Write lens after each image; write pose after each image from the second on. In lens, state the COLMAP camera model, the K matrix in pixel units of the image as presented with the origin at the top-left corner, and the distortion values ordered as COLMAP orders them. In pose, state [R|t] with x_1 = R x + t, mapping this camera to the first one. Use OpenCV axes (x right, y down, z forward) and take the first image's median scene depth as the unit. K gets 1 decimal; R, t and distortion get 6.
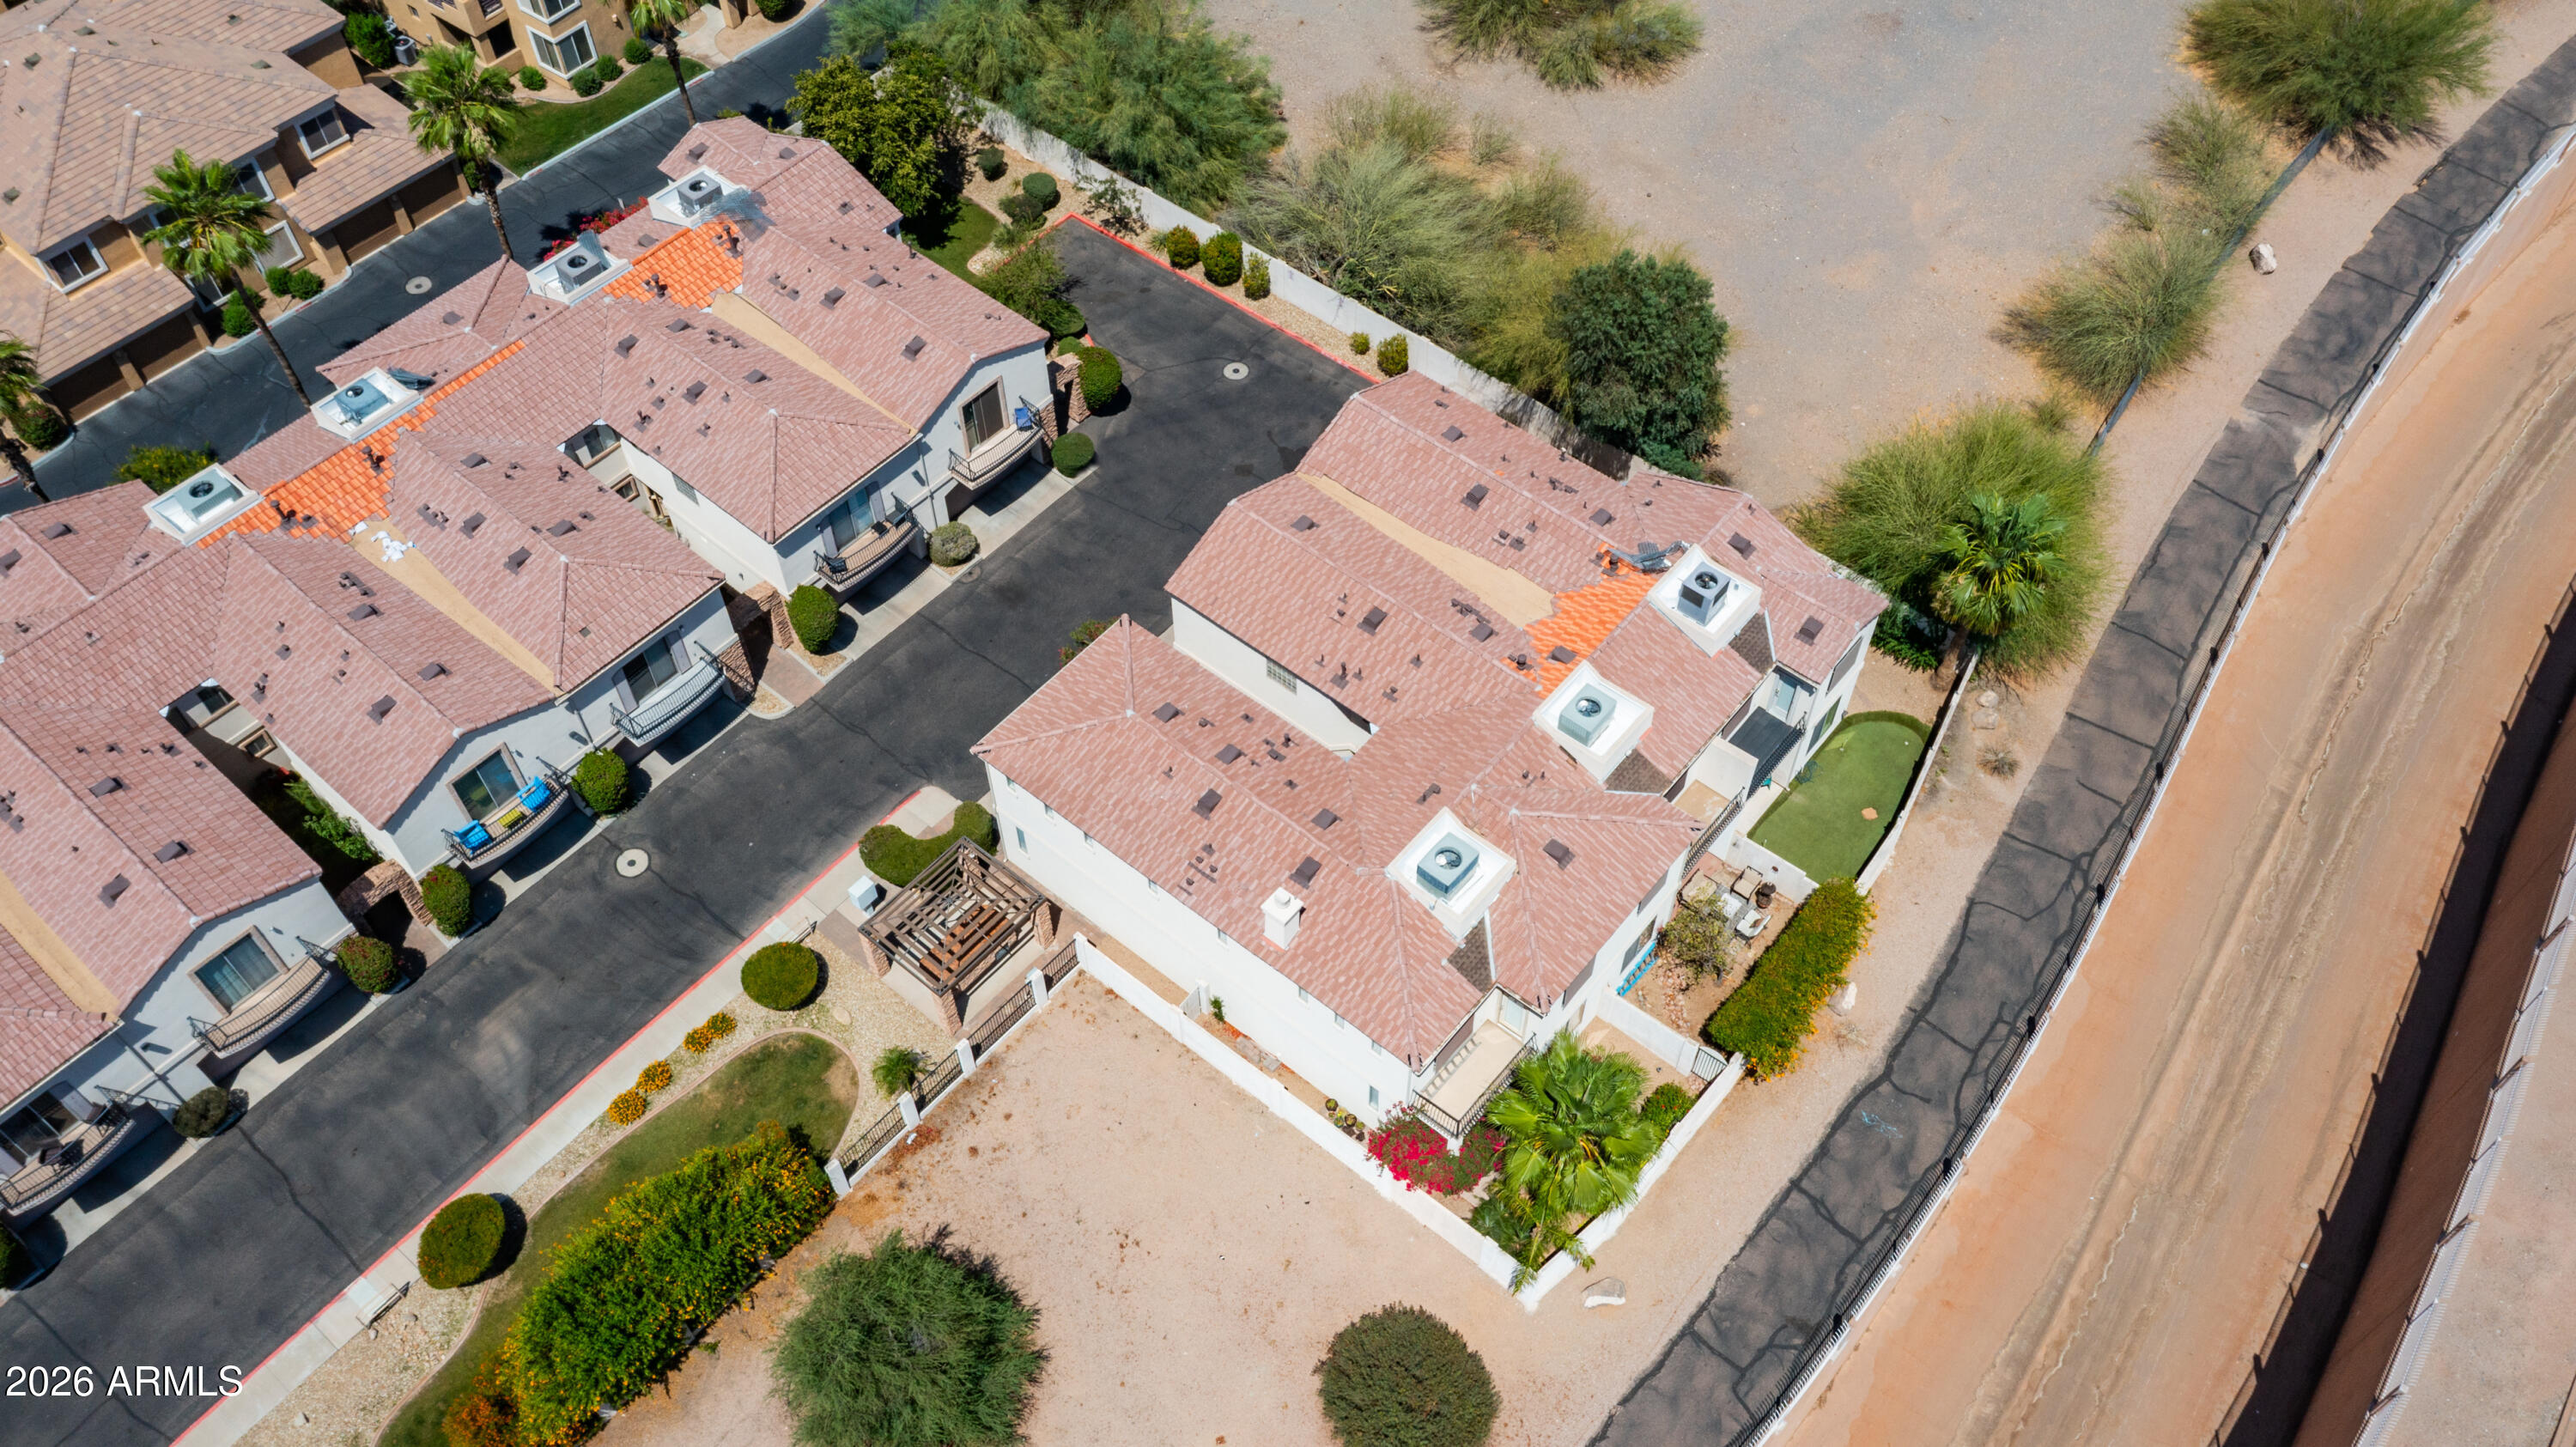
lens RADIAL K [[2035.7, 0, 1299.8], [0, 2035.7, 725.1], [0, 0, 1]] dist [-0.016103, 0.048018]
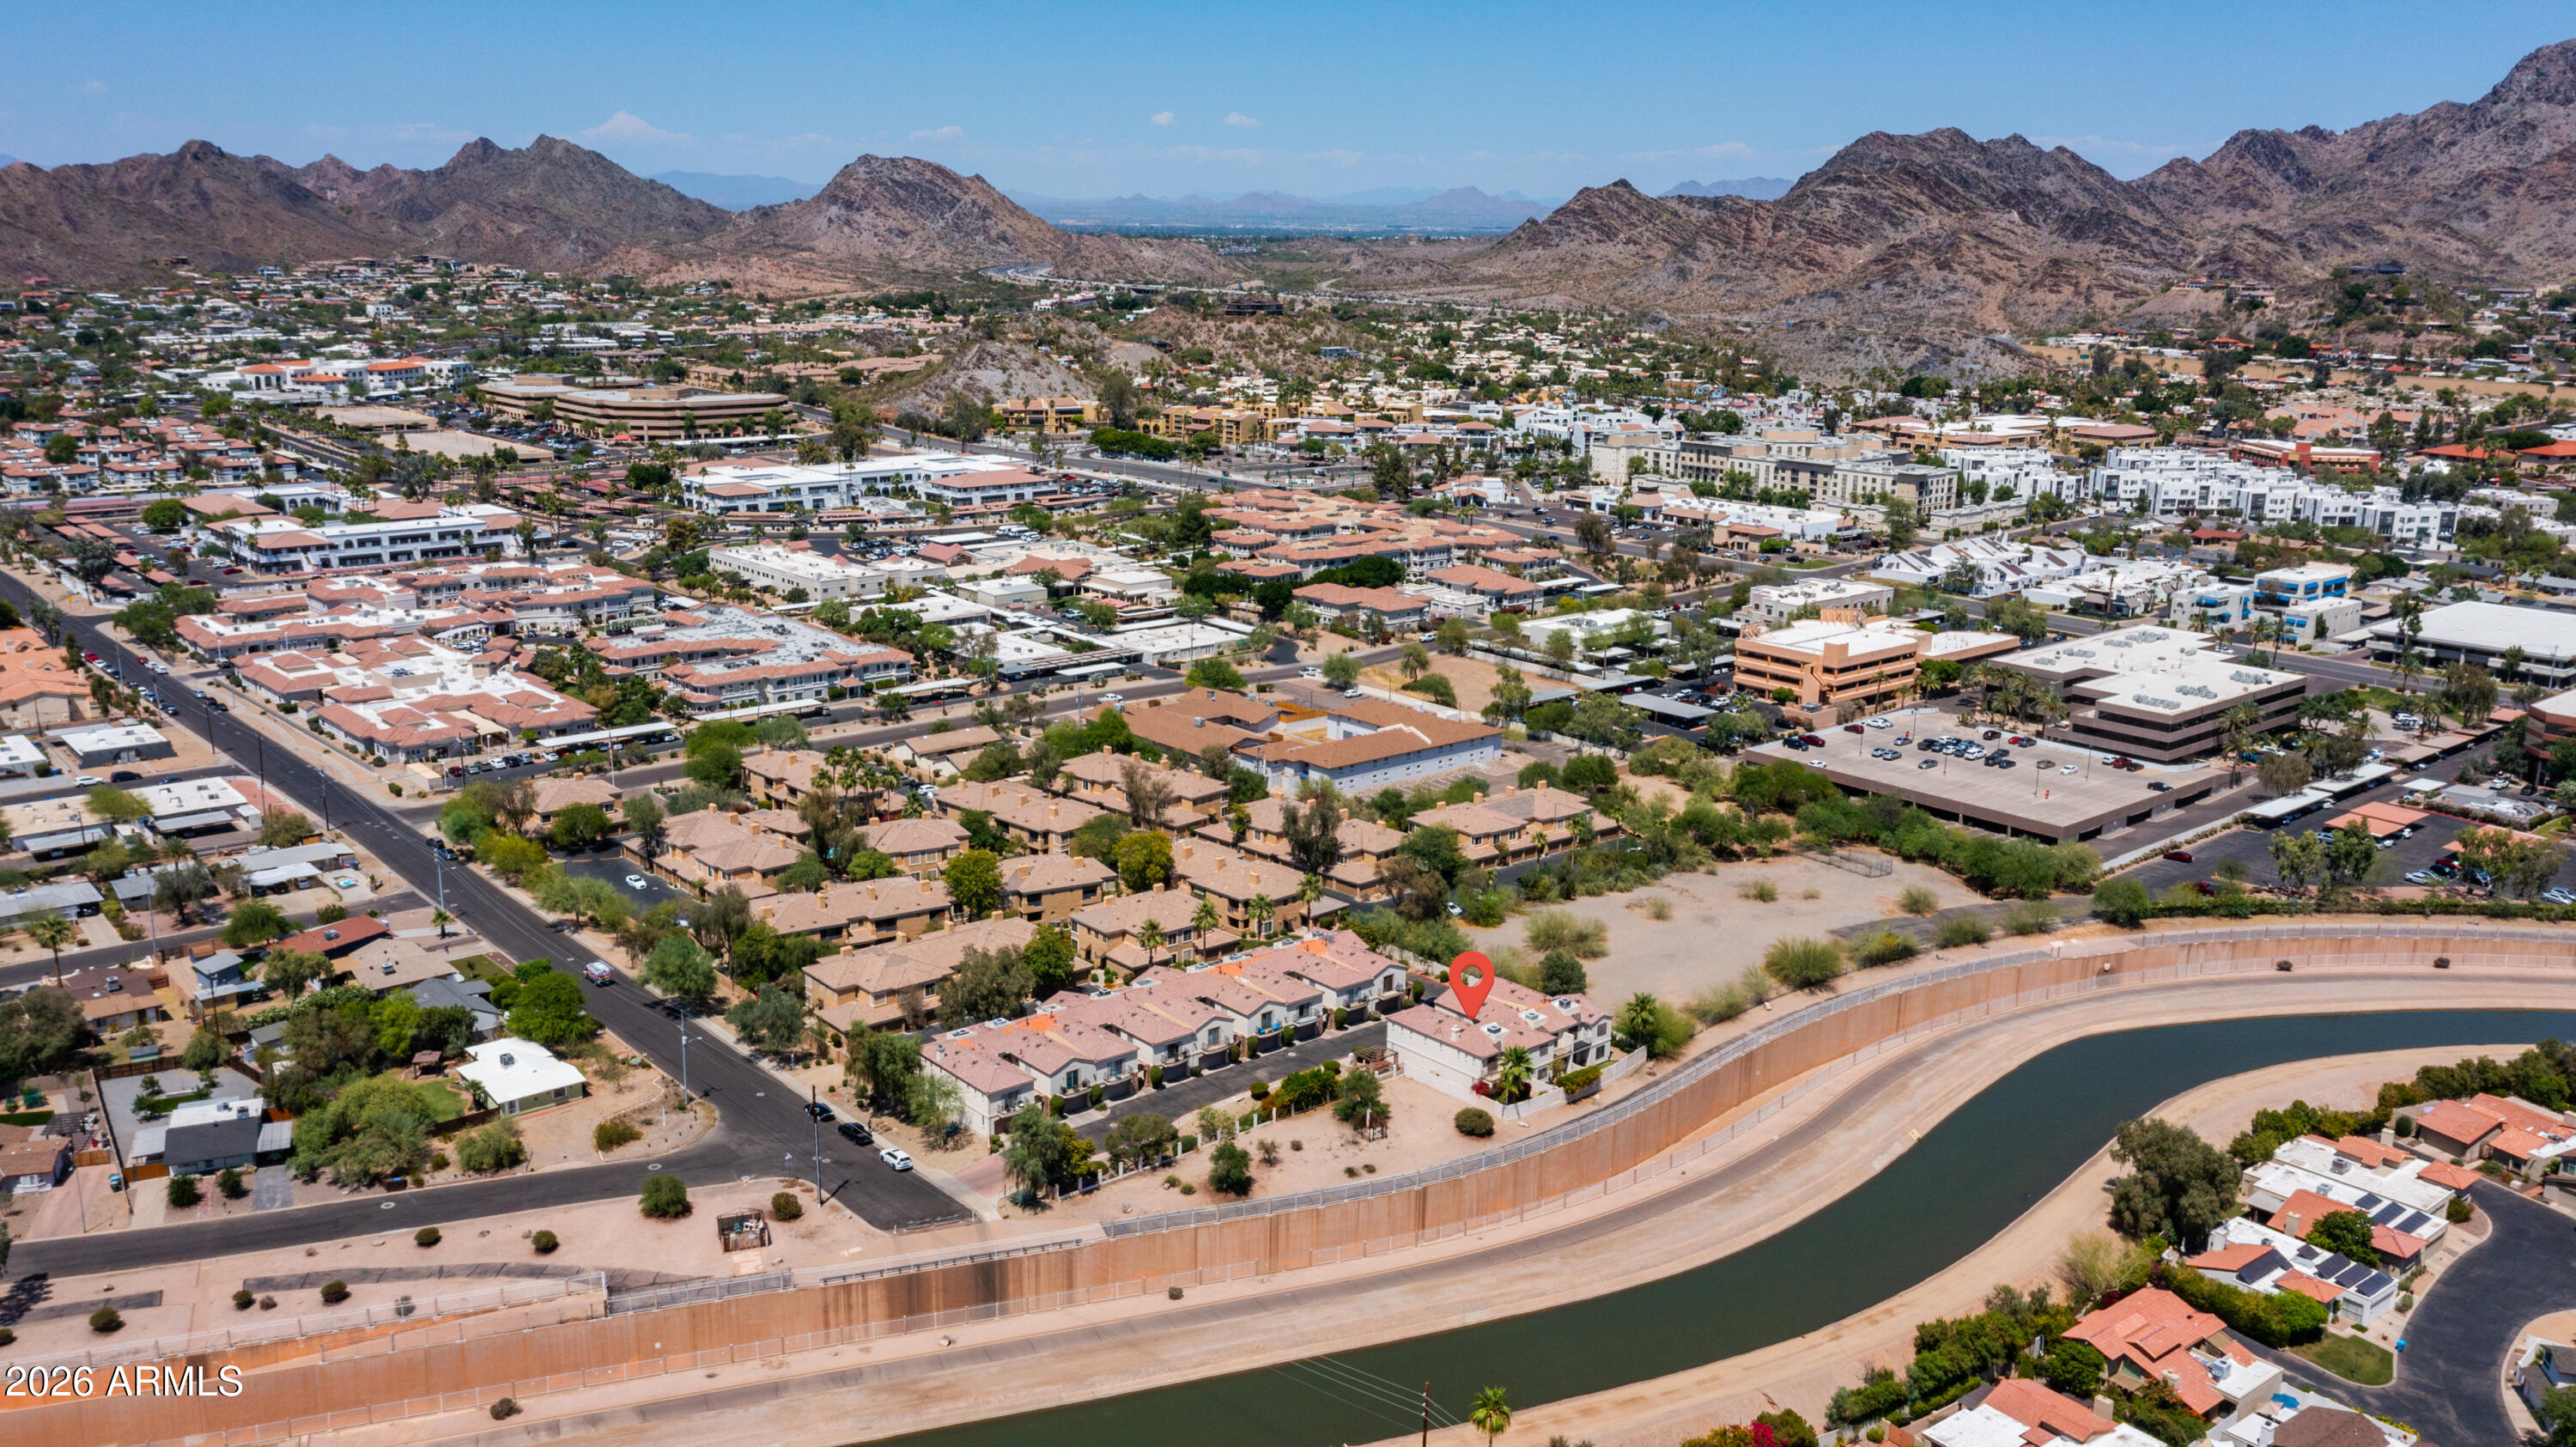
lens RADIAL K [[2035.7, 0, 1288.6], [0, 2035.7, 728.7], [0, 0, 1]] dist [-0.016103, 0.048018]
pose [[0.987724, 0.052564, -0.147100, 0.211694], [-0.133617, 0.772101, -0.621294, 2.027198], [0.080919, 0.633322, 0.769646, -2.425984]]
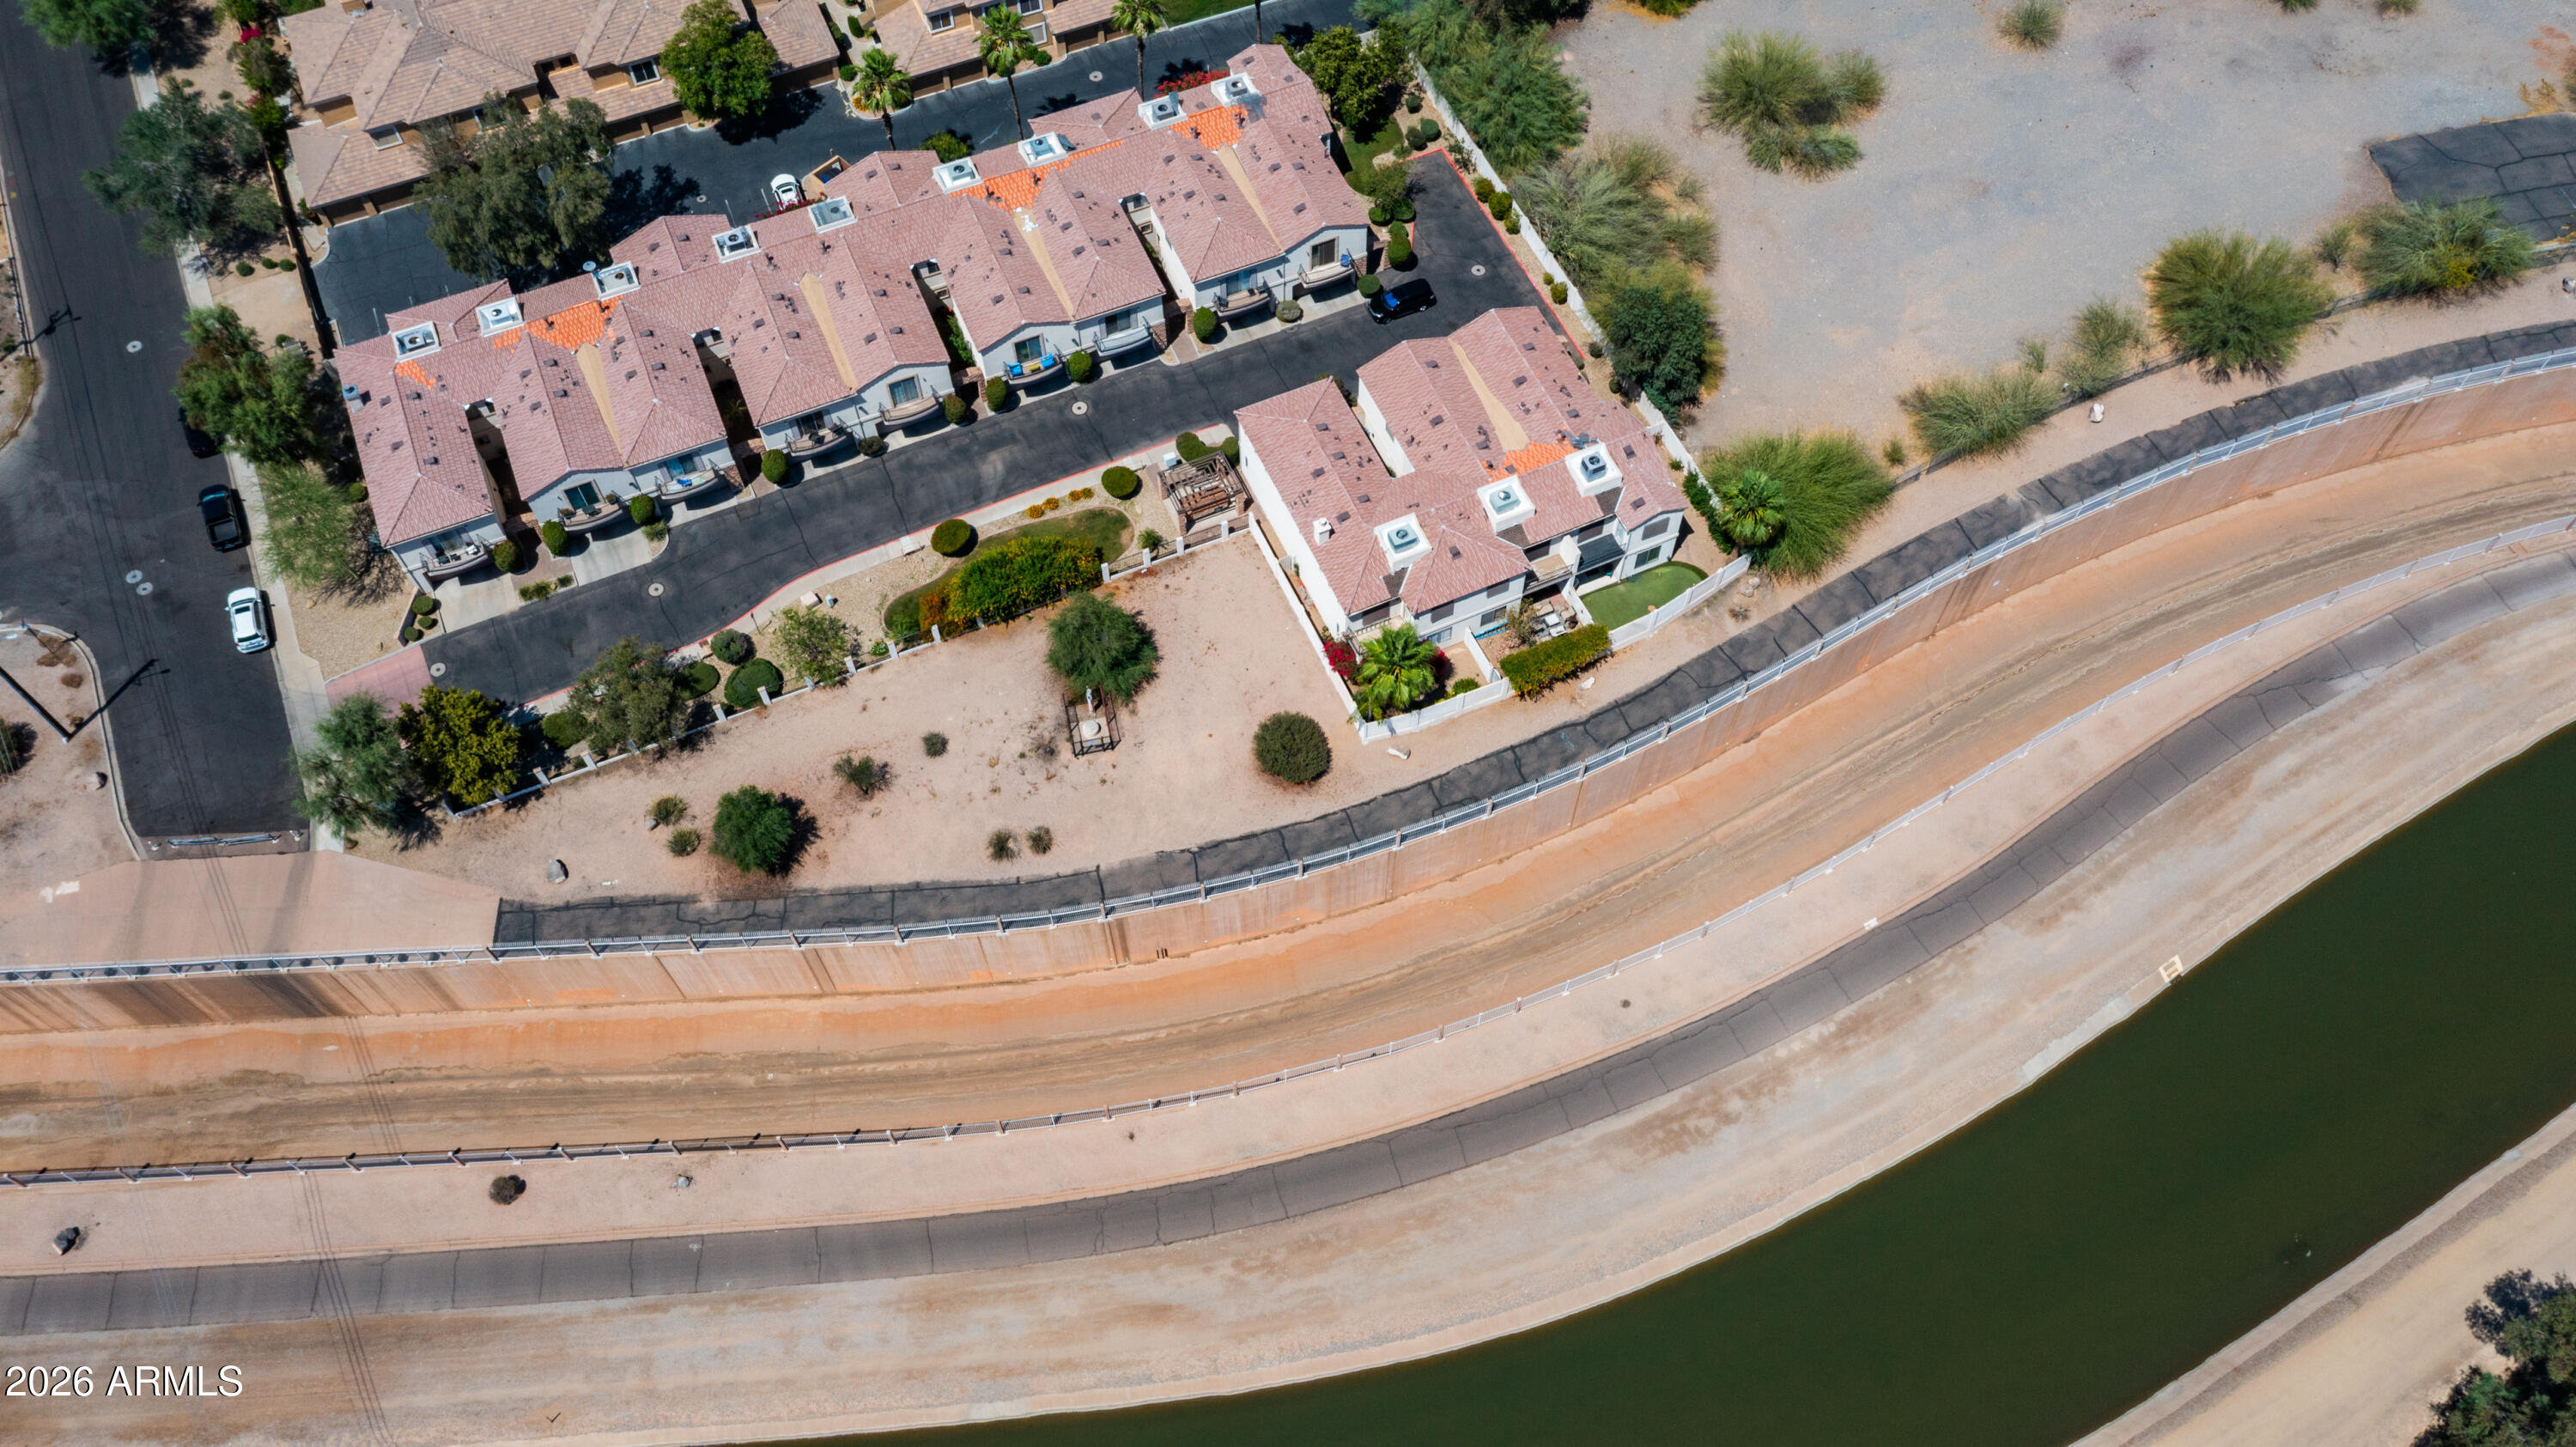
lens RADIAL K [[2035.7, 0, 1286.9], [0, 2035.7, 716.2], [0, 0, 1]] dist [-0.016103, 0.048018]
pose [[0.897127, 0.381529, -0.222706, 0.442052], [-0.350657, 0.921617, 0.166317, -0.062168], [0.268705, -0.071114, 0.960594, -0.955450]]
